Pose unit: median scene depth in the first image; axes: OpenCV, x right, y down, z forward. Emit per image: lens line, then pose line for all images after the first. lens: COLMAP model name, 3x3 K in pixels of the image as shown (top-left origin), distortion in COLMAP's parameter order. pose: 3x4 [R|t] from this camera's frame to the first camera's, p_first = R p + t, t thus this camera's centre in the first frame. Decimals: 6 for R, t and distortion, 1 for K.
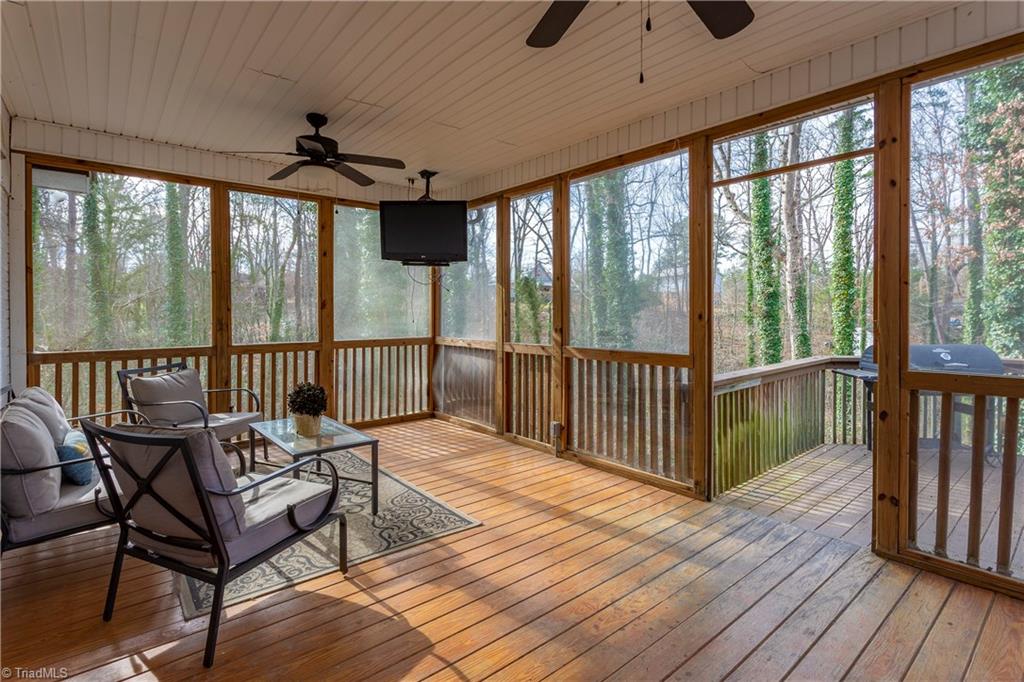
lens RADIAL K [[494.2, 0, 521.9], [0, 494.2, 325.1], [0, 0, 1]] dist [0.000462, -0.000003]
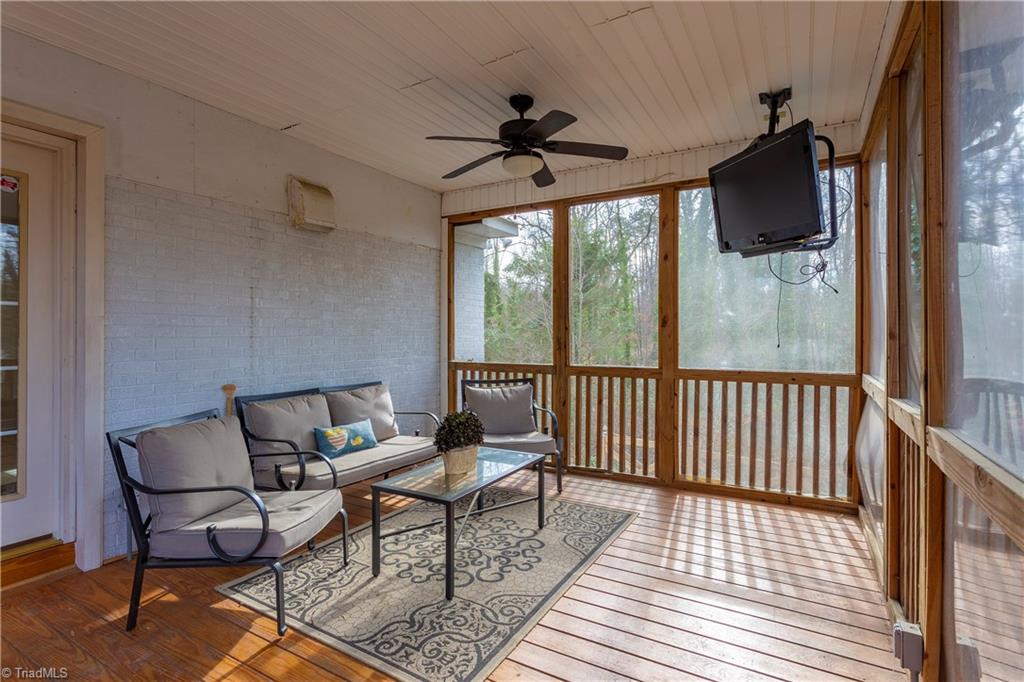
lens RADIAL K [[499.7, 0, 513.1], [0, 499.7, 334.6], [0, 0, 1]] dist [-0.016235, 0.000062]
pose [[0.335613, -0.001244, -0.941999, 0.296387], [-0.029833, 0.999483, -0.011949, -0.004235], [0.941527, 0.032113, 0.335403, 0.562805]]
